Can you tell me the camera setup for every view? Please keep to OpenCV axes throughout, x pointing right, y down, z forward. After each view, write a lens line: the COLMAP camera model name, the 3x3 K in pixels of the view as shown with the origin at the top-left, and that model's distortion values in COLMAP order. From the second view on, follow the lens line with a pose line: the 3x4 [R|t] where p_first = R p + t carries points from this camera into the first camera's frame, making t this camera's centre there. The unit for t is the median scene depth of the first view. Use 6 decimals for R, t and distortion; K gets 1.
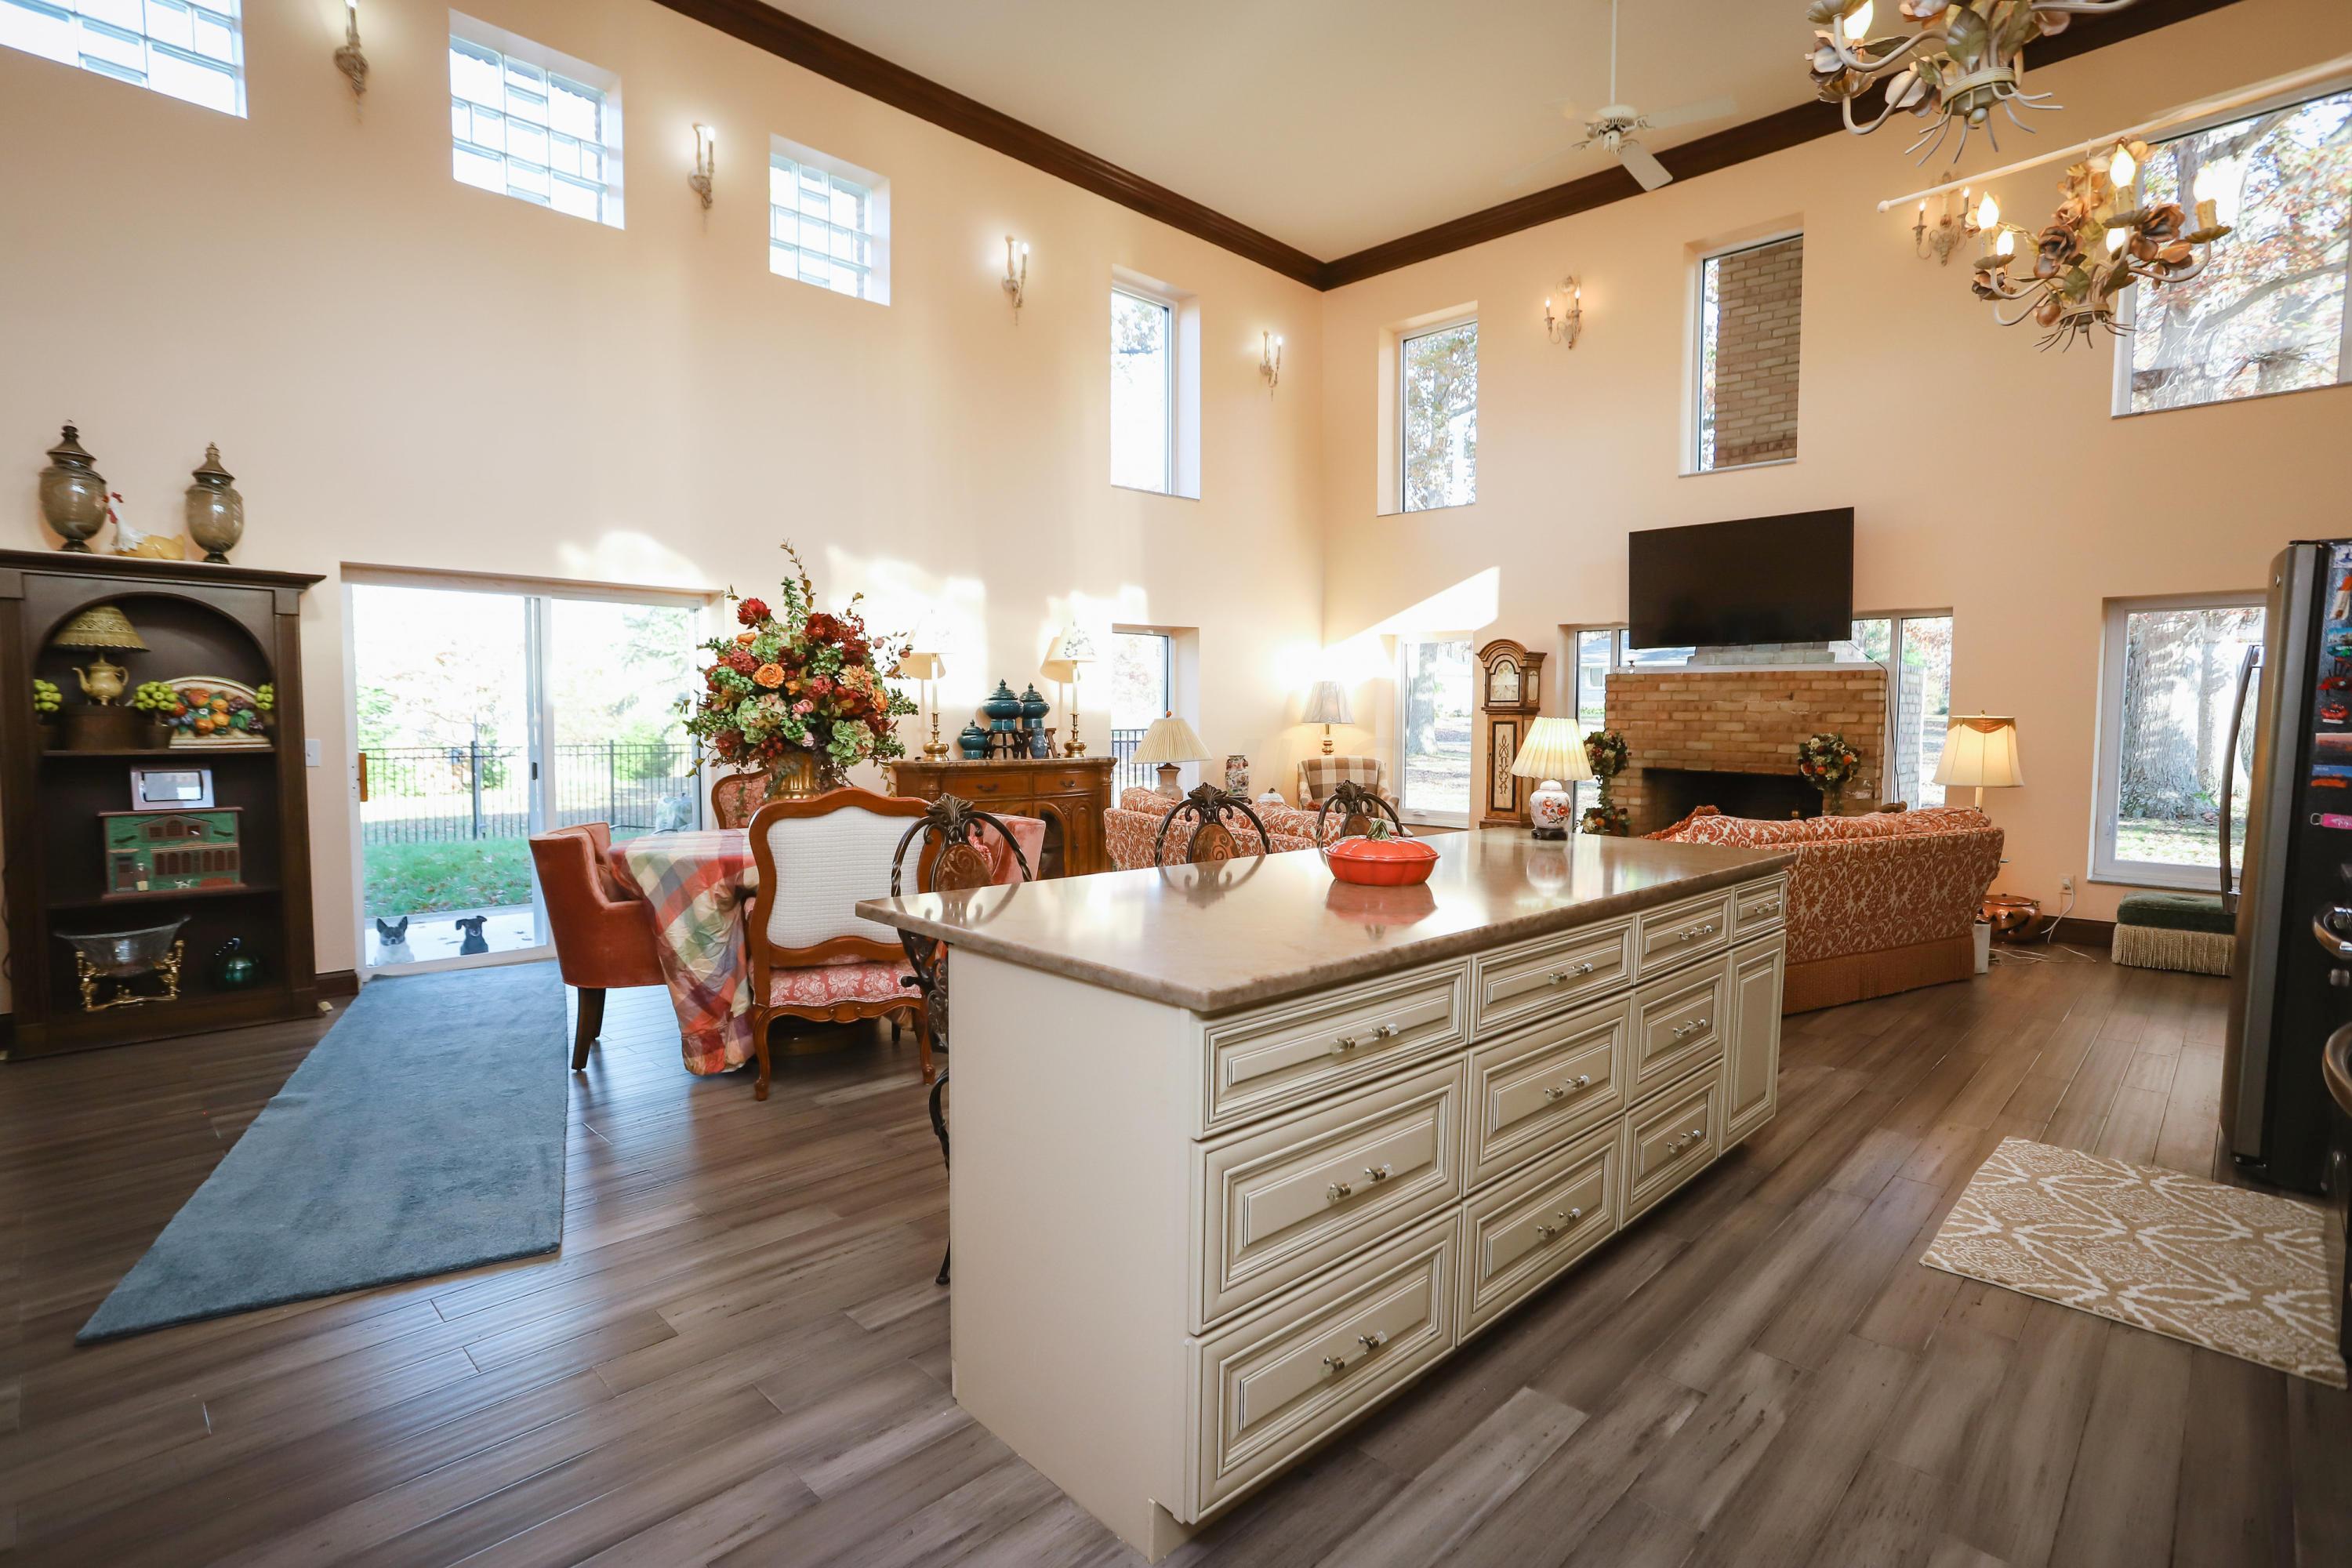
lens RADIAL K [[1130.5, 0, 1173.1], [0, 1130.5, 802.4], [0, 0, 1]] dist [-0.051903, 0.024860]
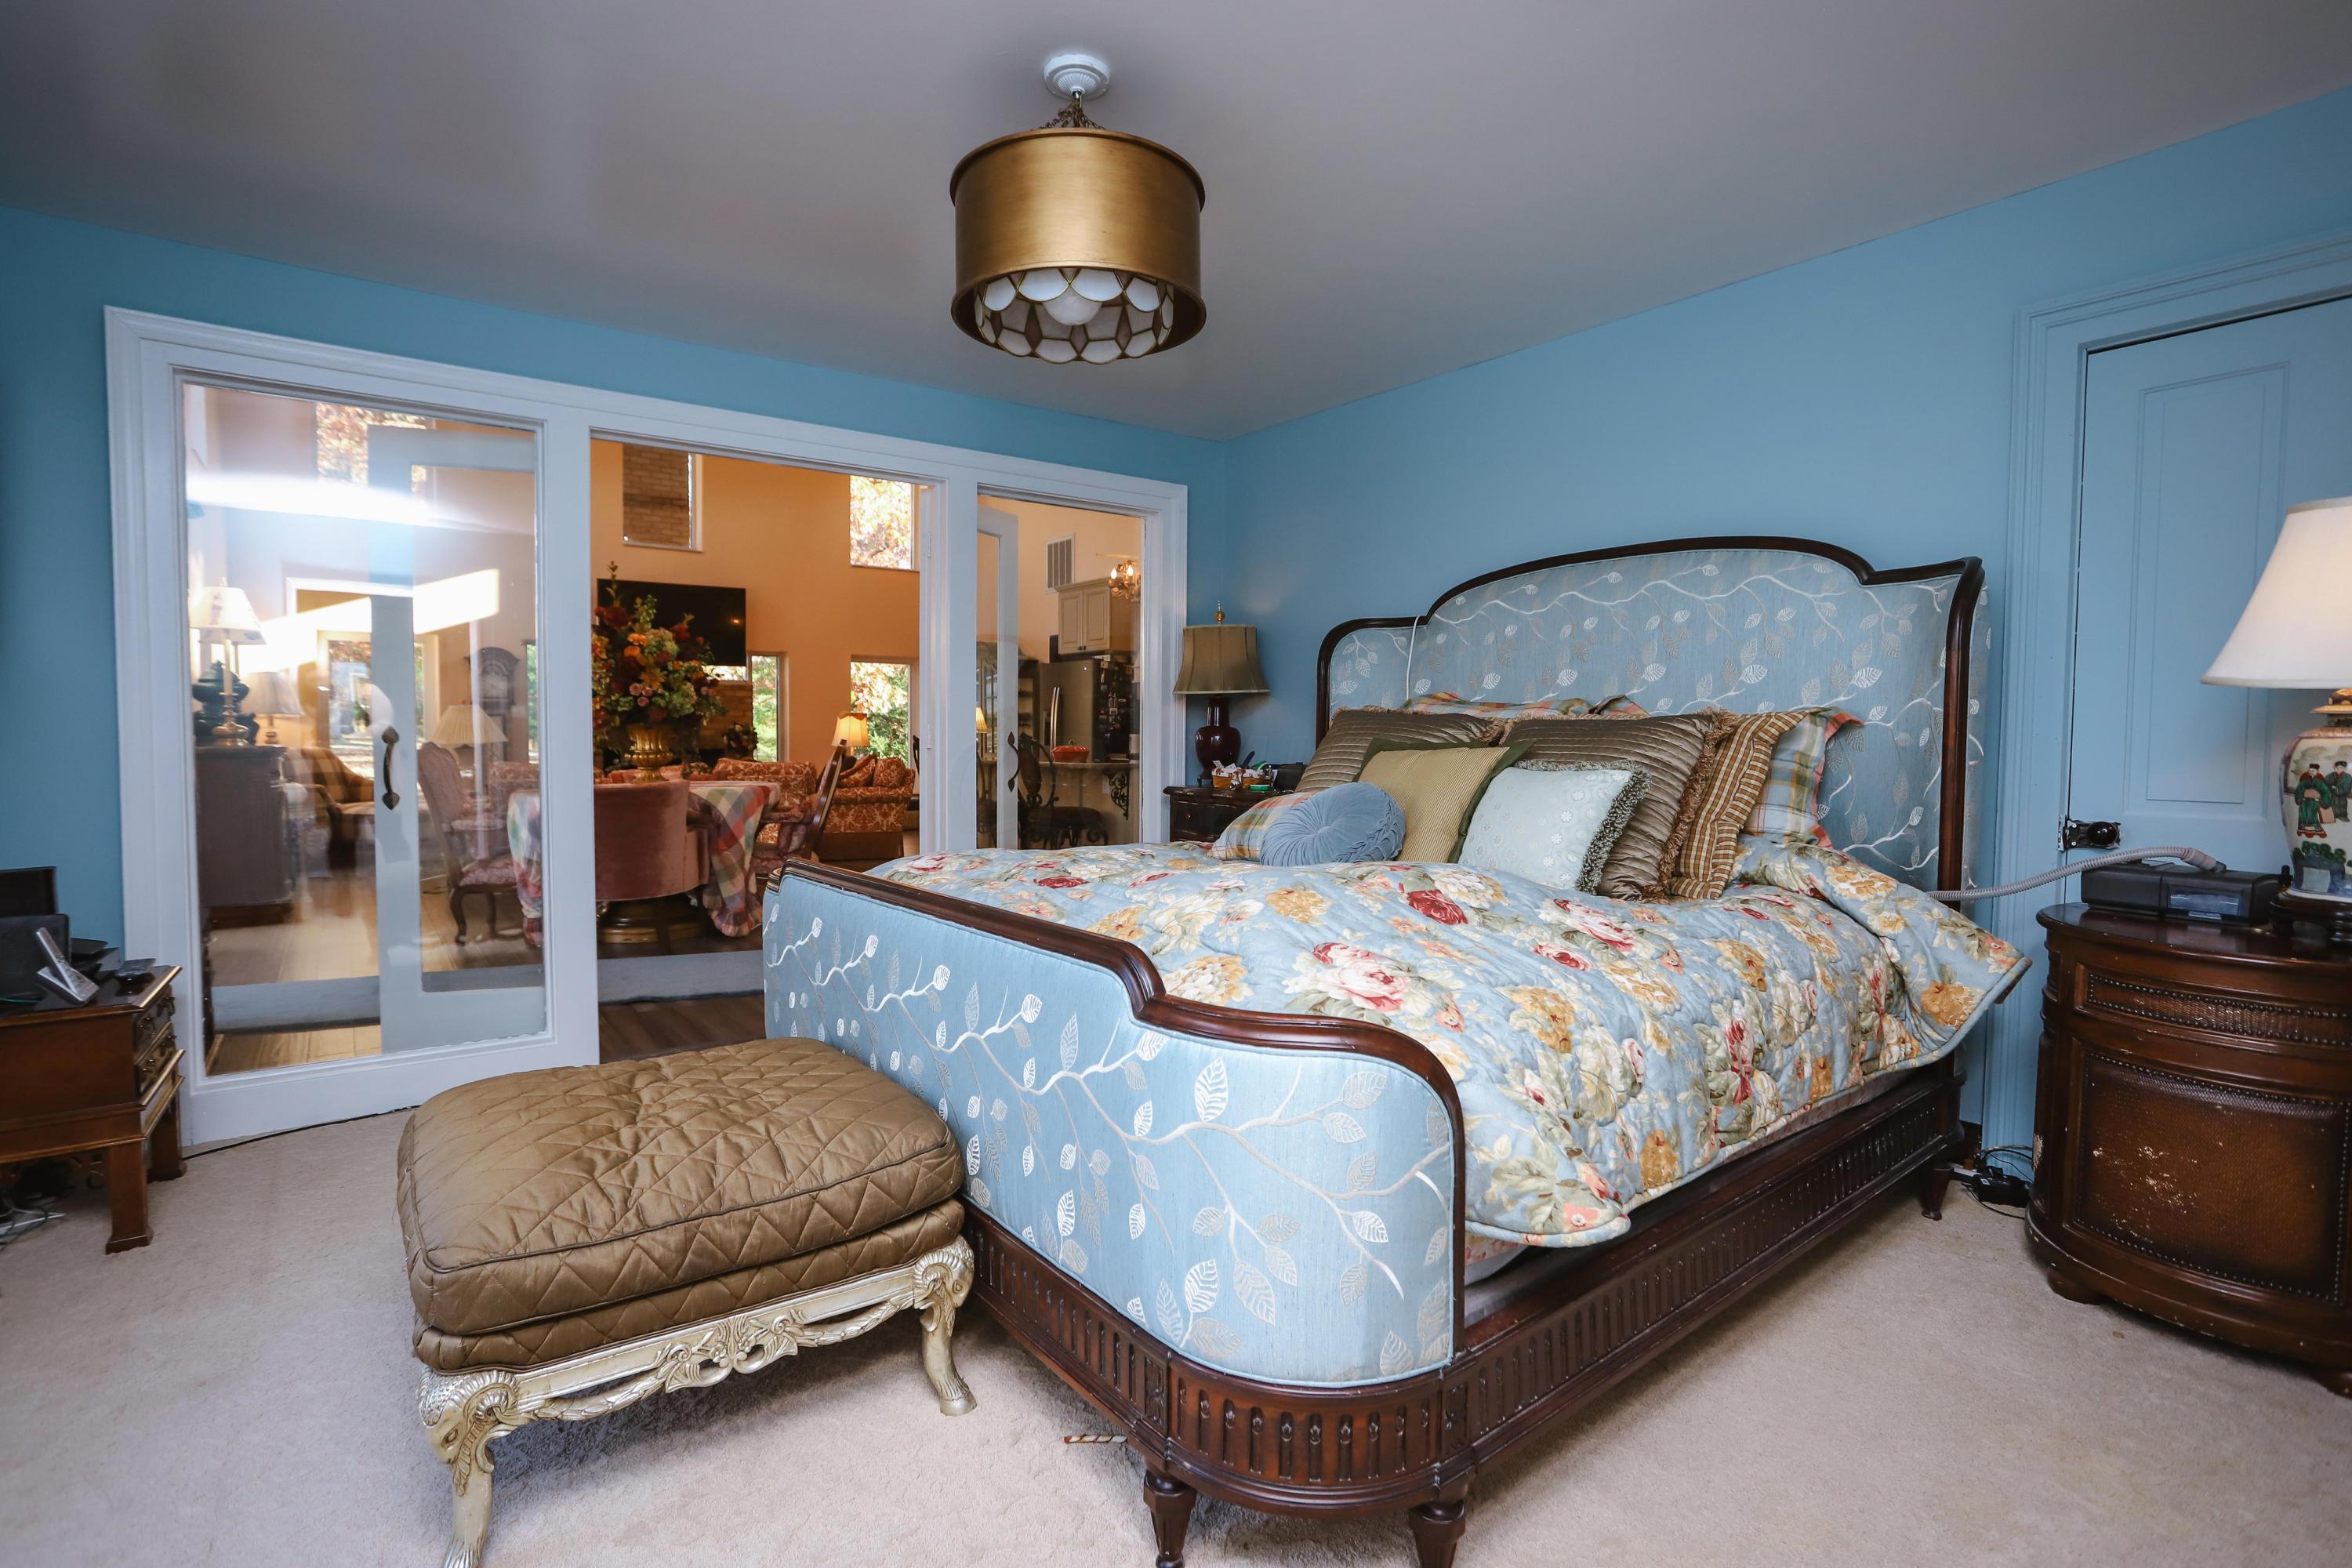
lens RADIAL K [[1130.5, 0, 1190.5], [0, 1130.5, 784.2], [0, 0, 1]] dist [-0.051903, 0.024860]
pose [[0.130477, -0.045017, 0.990429, -0.894291], [0.071601, 0.996788, 0.035874, 0.017169], [-0.988863, 0.066235, 0.133281, 0.092077]]
